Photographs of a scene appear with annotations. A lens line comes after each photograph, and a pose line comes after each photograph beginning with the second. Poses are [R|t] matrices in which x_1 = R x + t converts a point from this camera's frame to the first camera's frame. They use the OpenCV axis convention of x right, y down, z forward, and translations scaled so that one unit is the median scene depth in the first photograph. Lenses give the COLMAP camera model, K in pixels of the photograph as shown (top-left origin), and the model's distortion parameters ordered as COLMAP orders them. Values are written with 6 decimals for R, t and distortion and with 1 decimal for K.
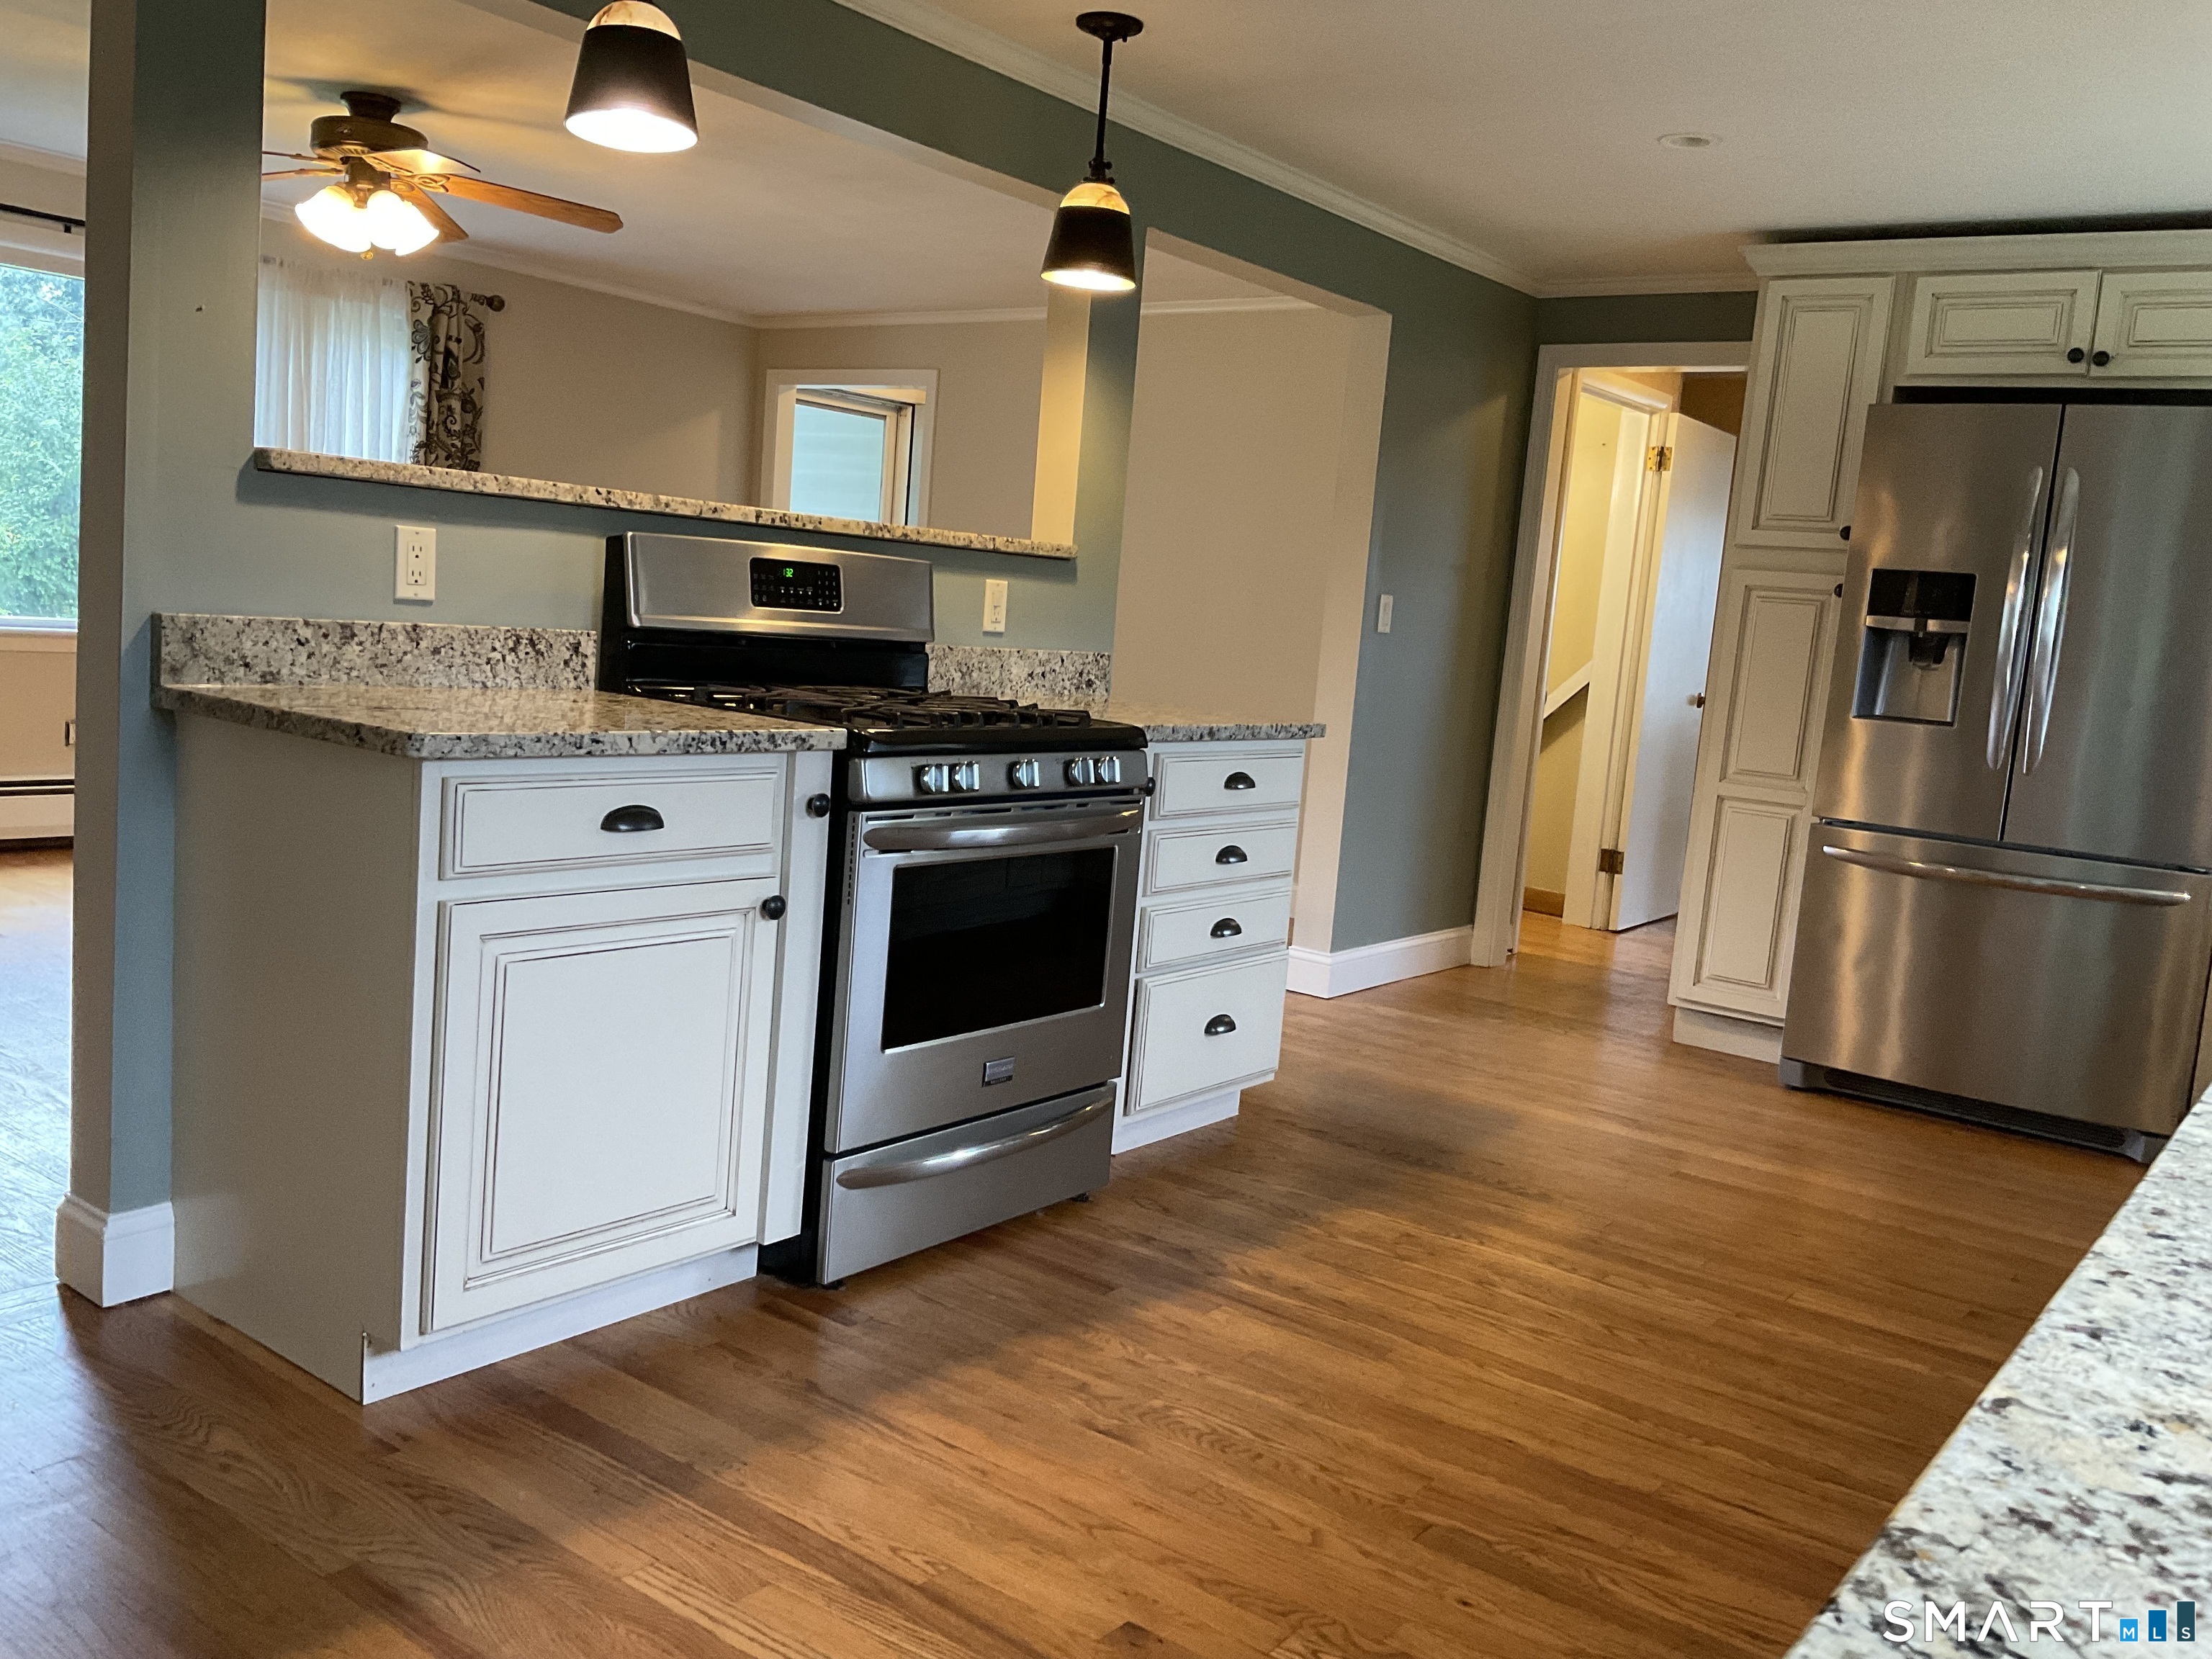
lens RADIAL K [[1862.2, 0, 1092.5], [0, 1862.2, 817.9], [0, 0, 1]] dist [0.045267, -0.057499]
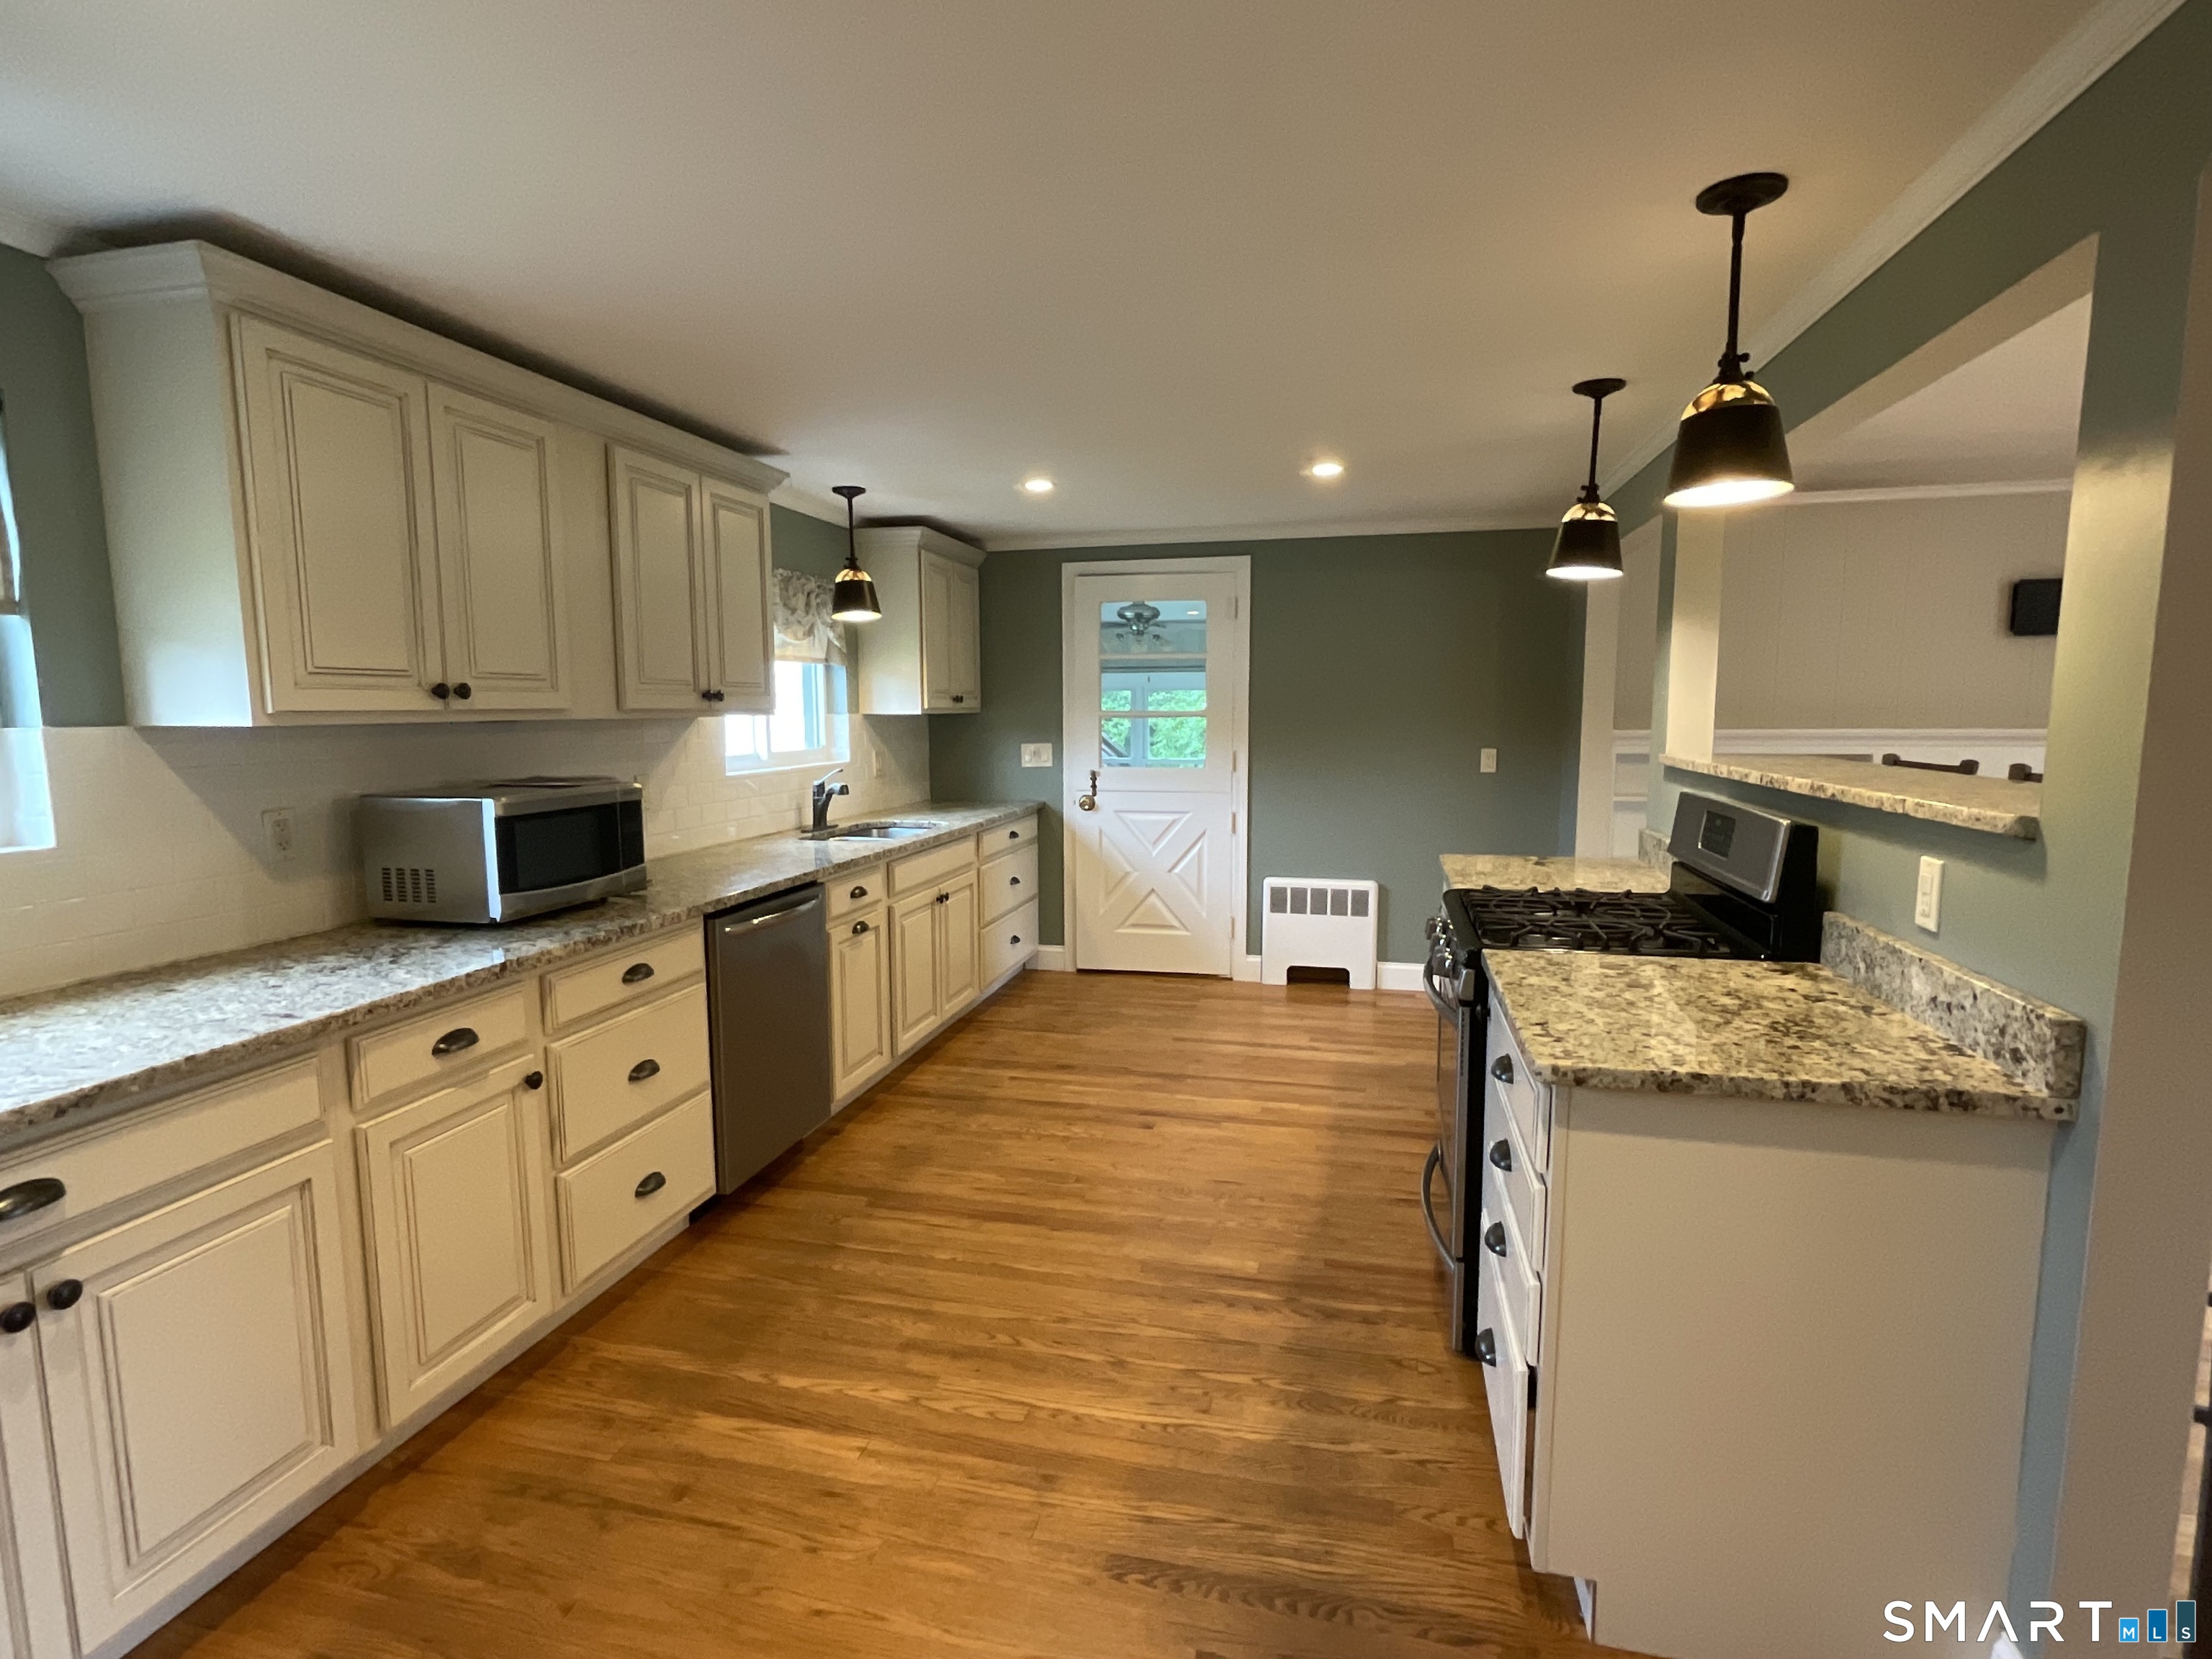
lens RADIAL K [[1080.7, 0, 1104.9], [0, 1080.7, 822.8], [0, 0, 1]] dist [0.007724, 0.001151]
pose [[-0.914198, -0.030568, -0.404112, 0.496413], [-0.112565, 0.977068, 0.180742, -0.217567], [0.389320, 0.210723, -0.896675, 1.503457]]
